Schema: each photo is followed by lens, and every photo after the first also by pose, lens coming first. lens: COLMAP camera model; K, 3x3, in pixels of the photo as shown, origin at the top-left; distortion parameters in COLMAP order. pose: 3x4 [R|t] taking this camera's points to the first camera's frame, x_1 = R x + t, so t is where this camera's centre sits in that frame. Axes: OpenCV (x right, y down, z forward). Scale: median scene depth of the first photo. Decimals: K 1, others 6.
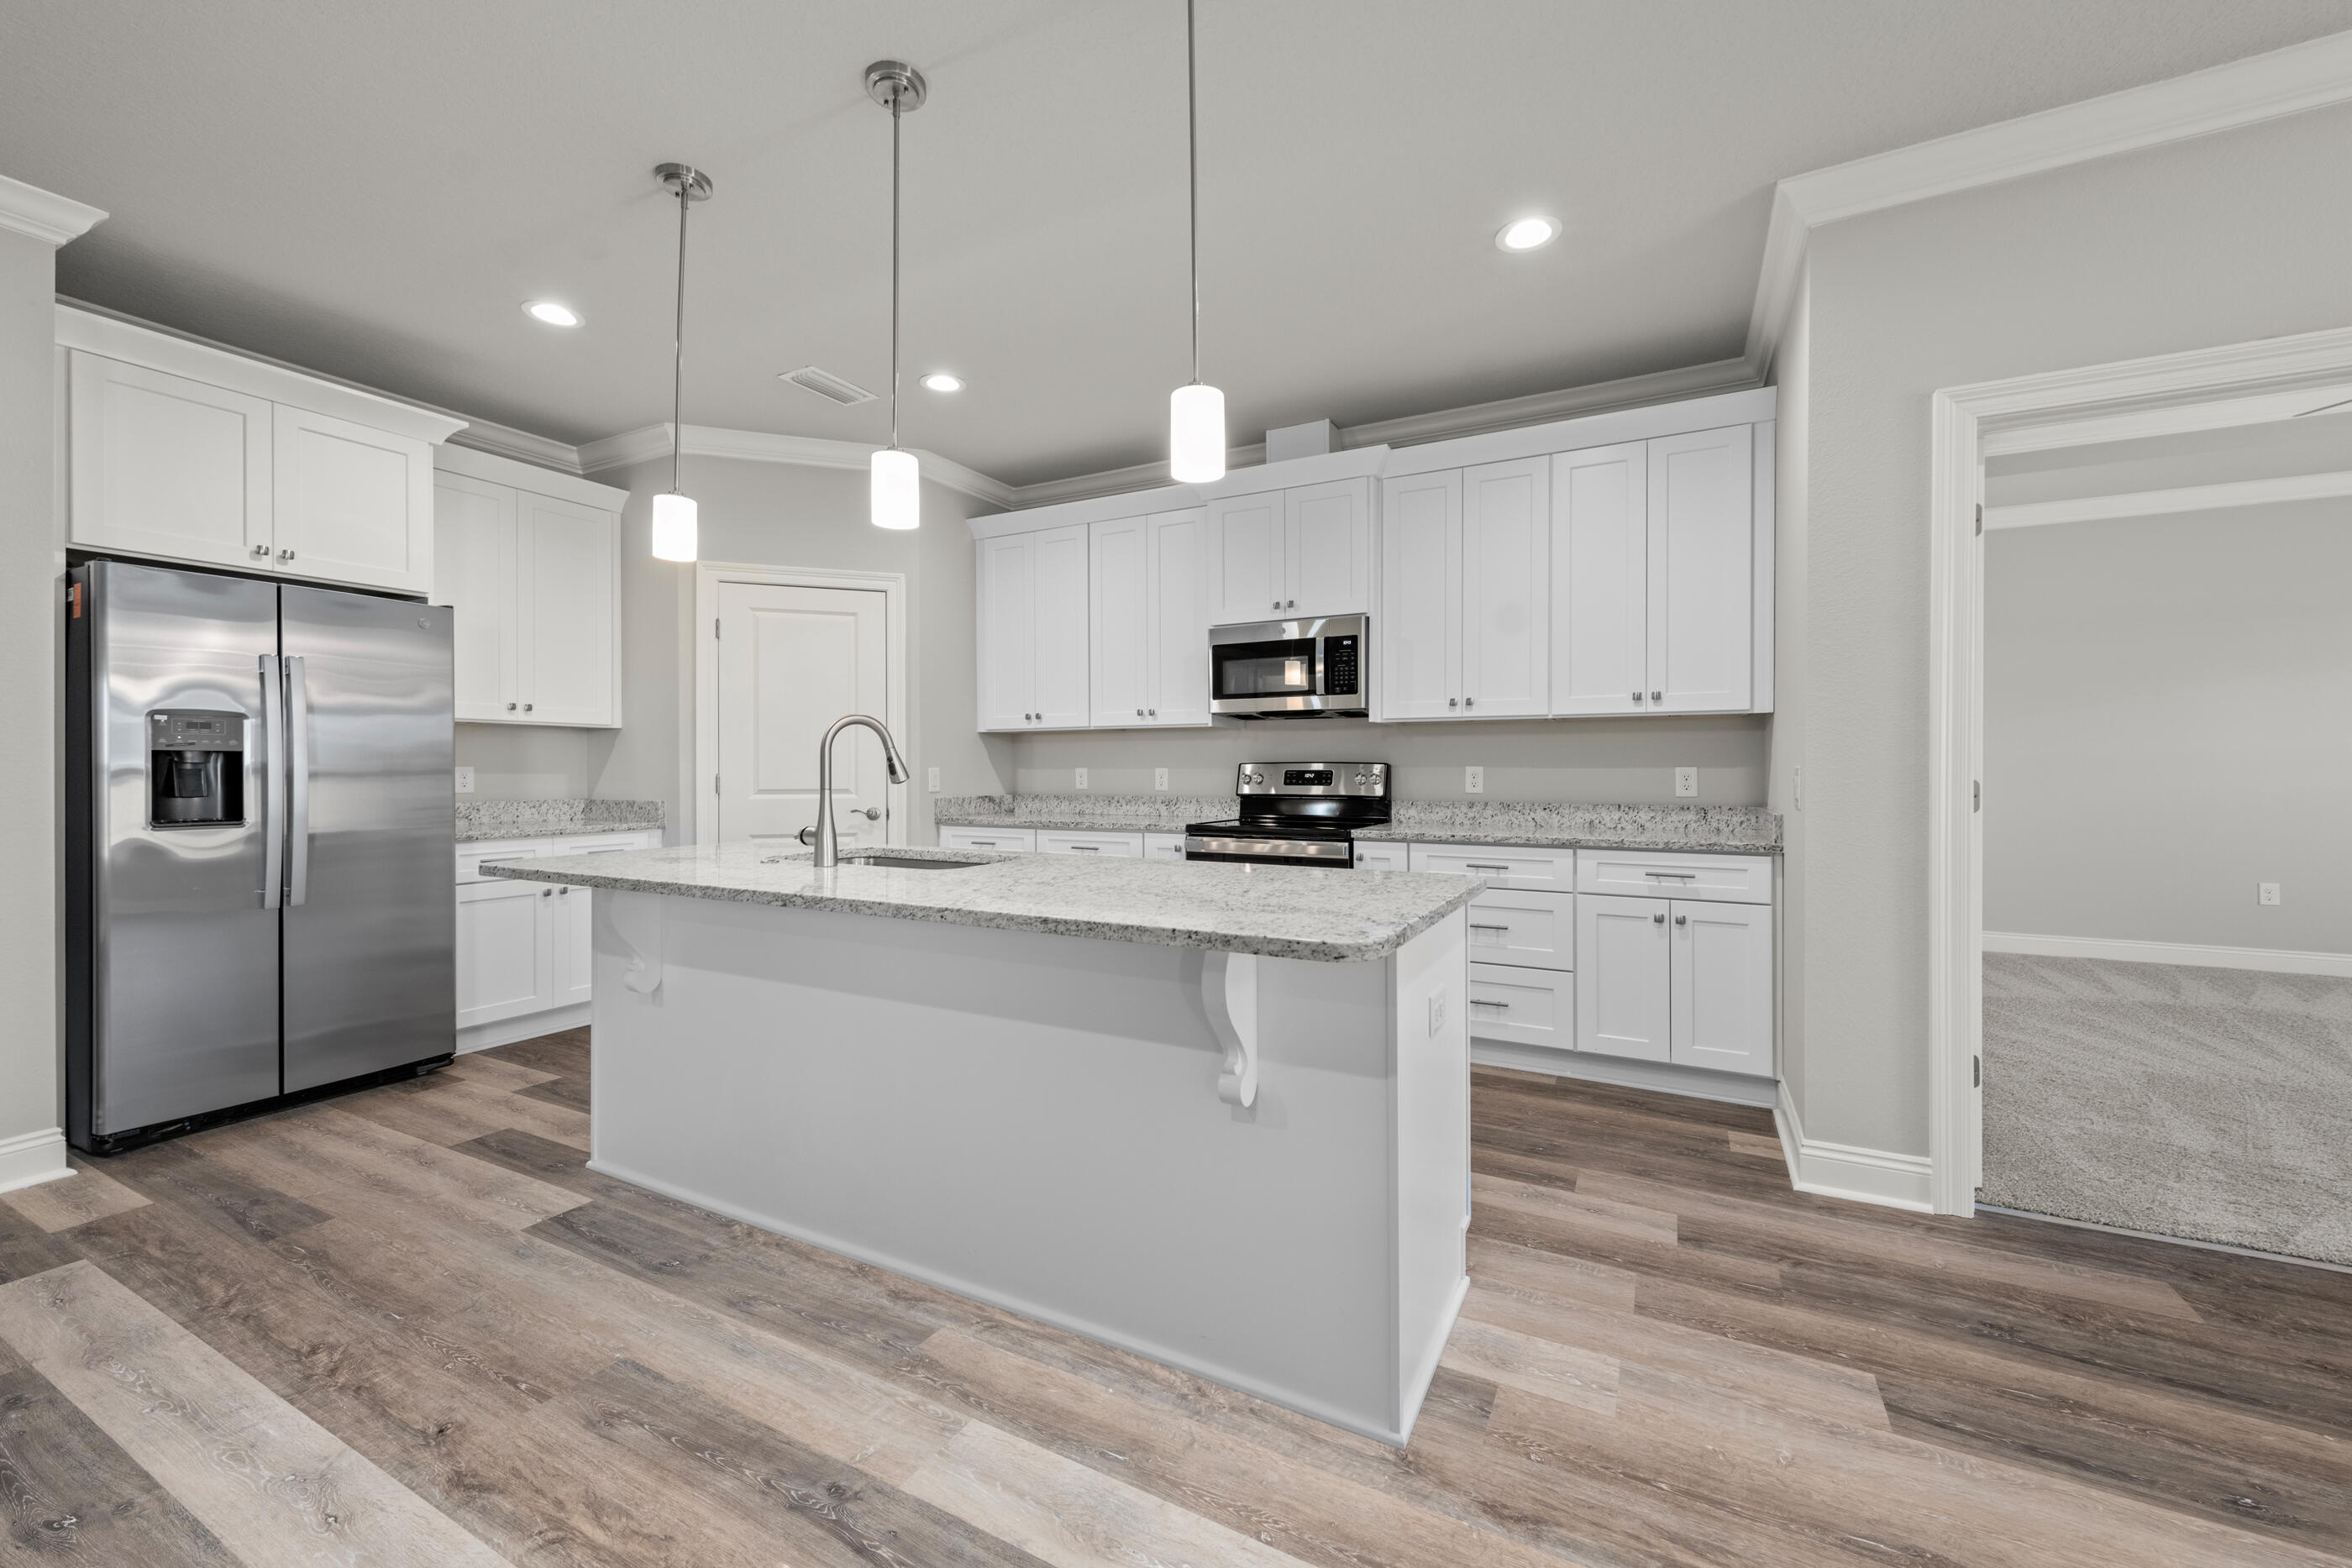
lens RADIAL K [[922.5, 0, 1182.0], [0, 922.5, 774.9], [0, 0, 1]] dist [0.018701, -0.004924]
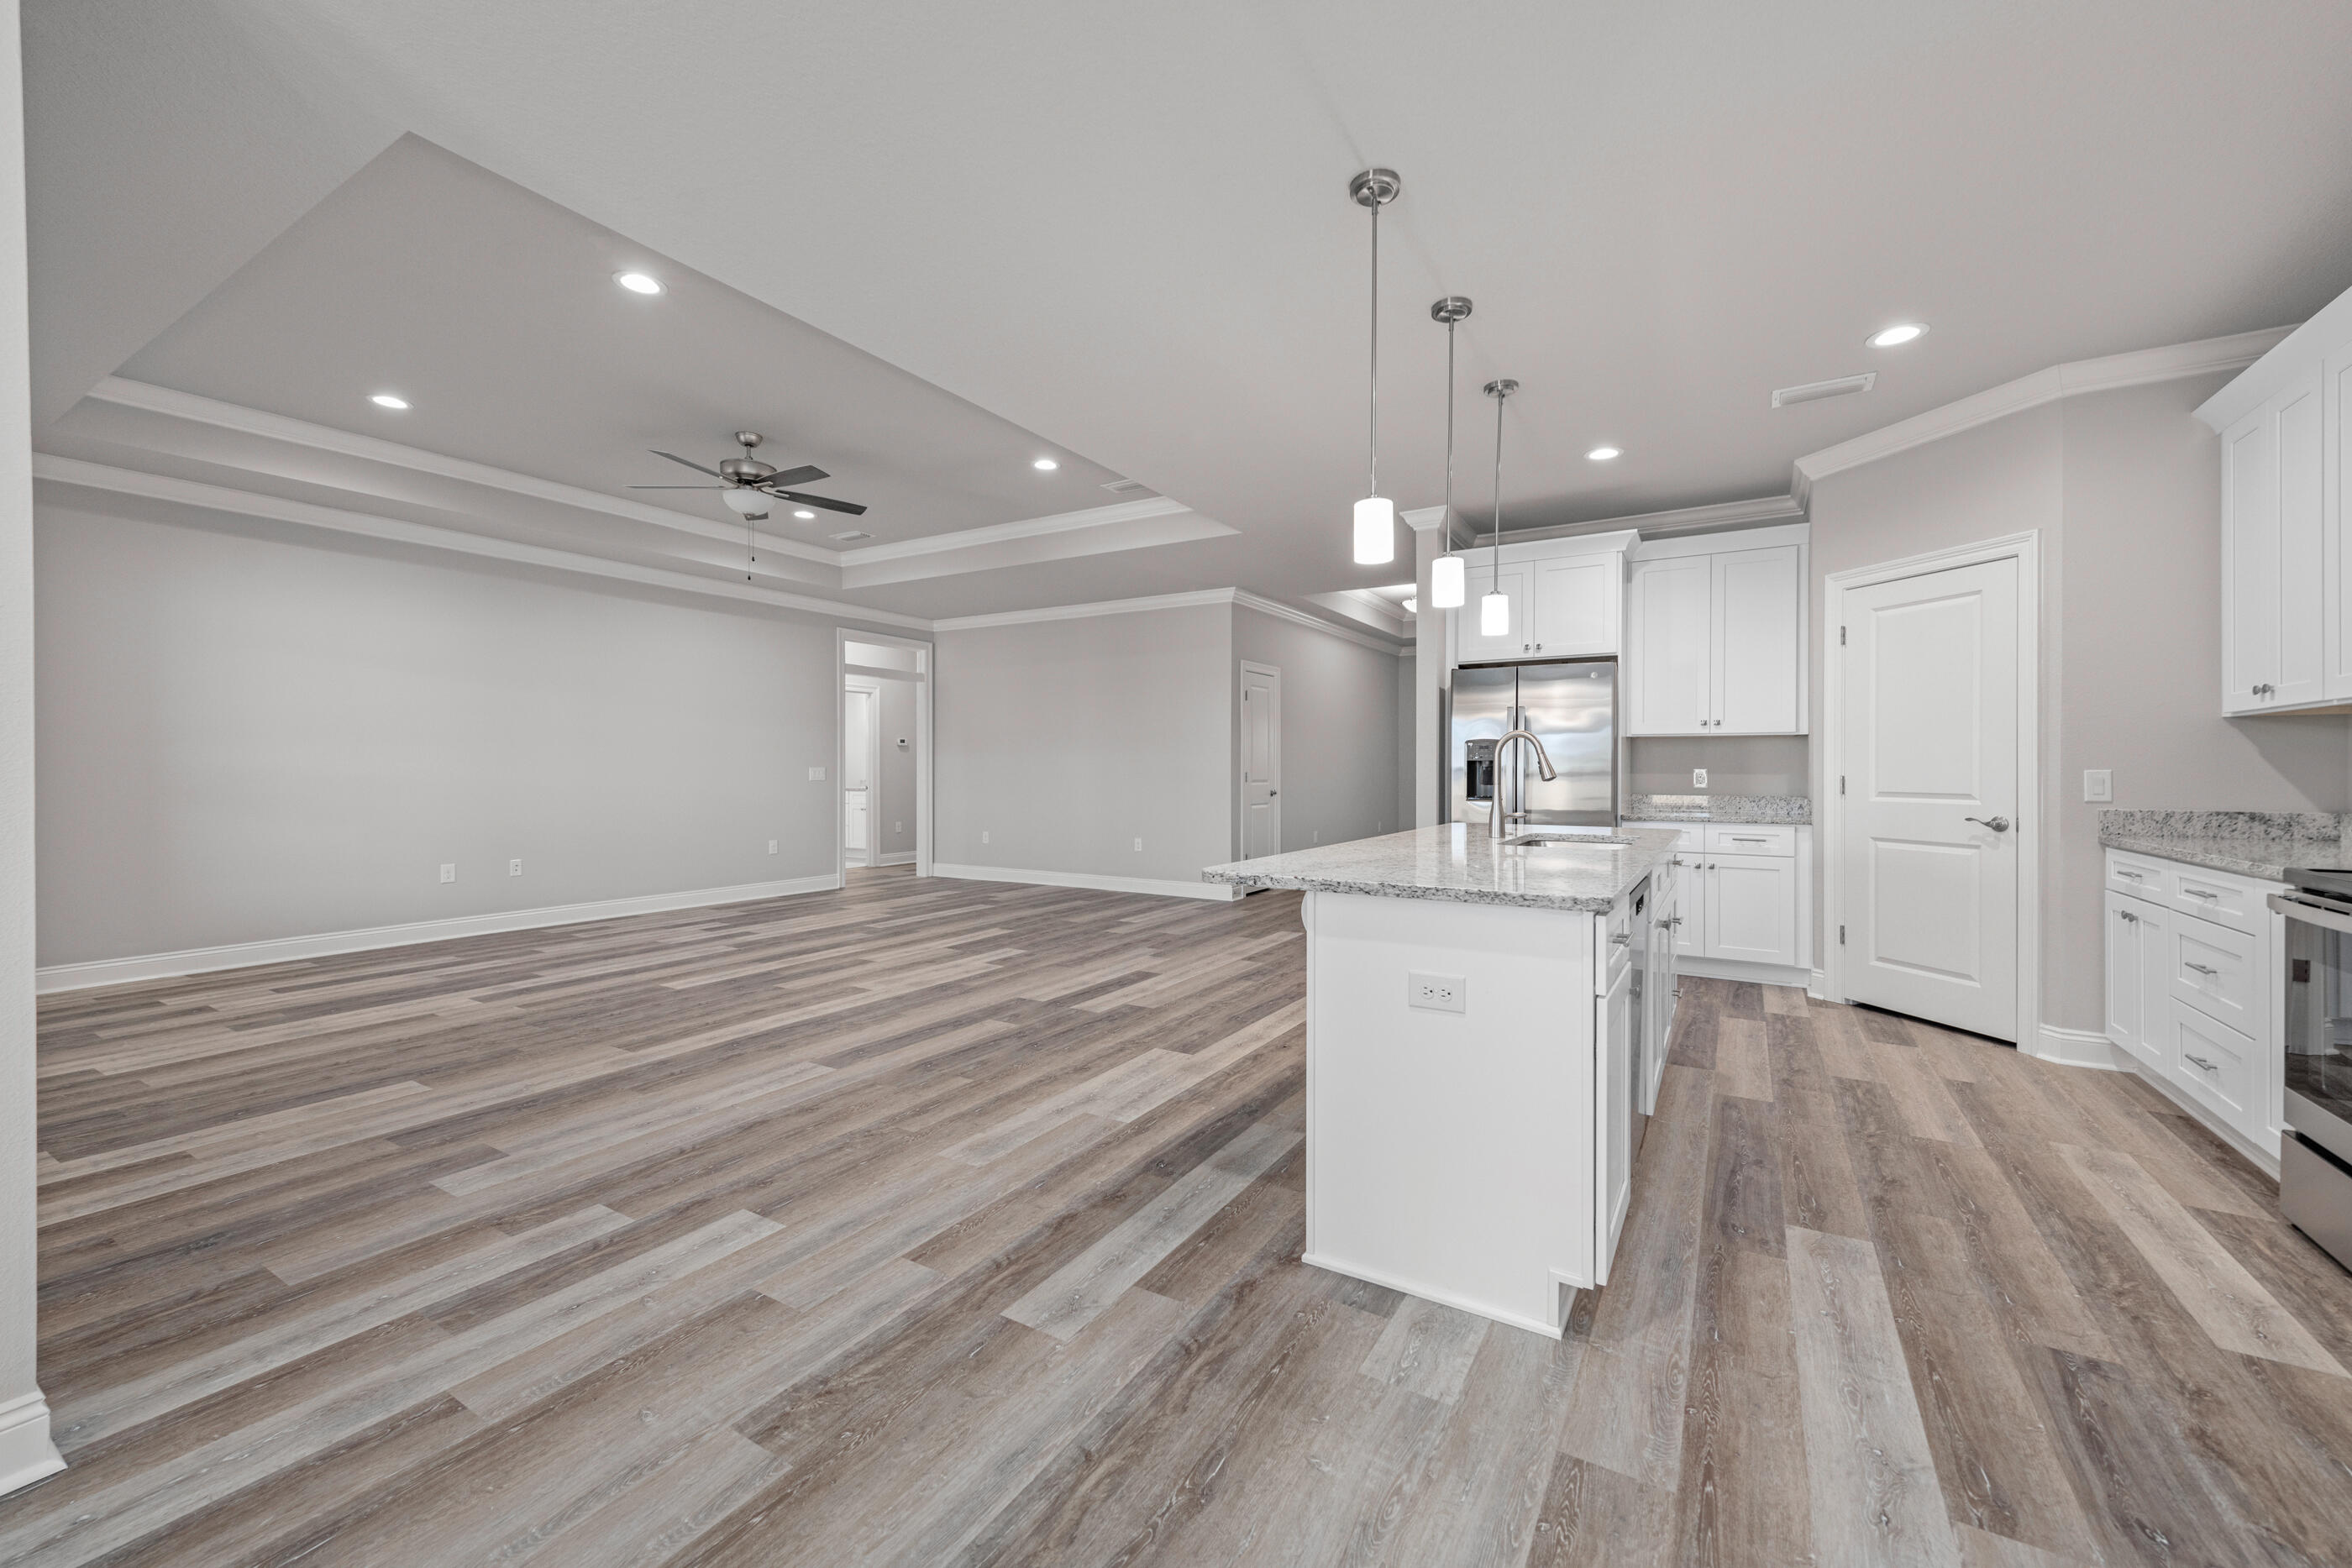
lens RADIAL K [[921.0, 0, 1183.9], [0, 921.0, 769.2], [0, 0, 1]] dist [0.019333, -0.006317]
pose [[-0.054777, 0.000108, -0.998499, 0.670257], [-0.008732, 0.999962, 0.000587, -0.002396], [0.998460, 0.008751, -0.054774, 0.369678]]
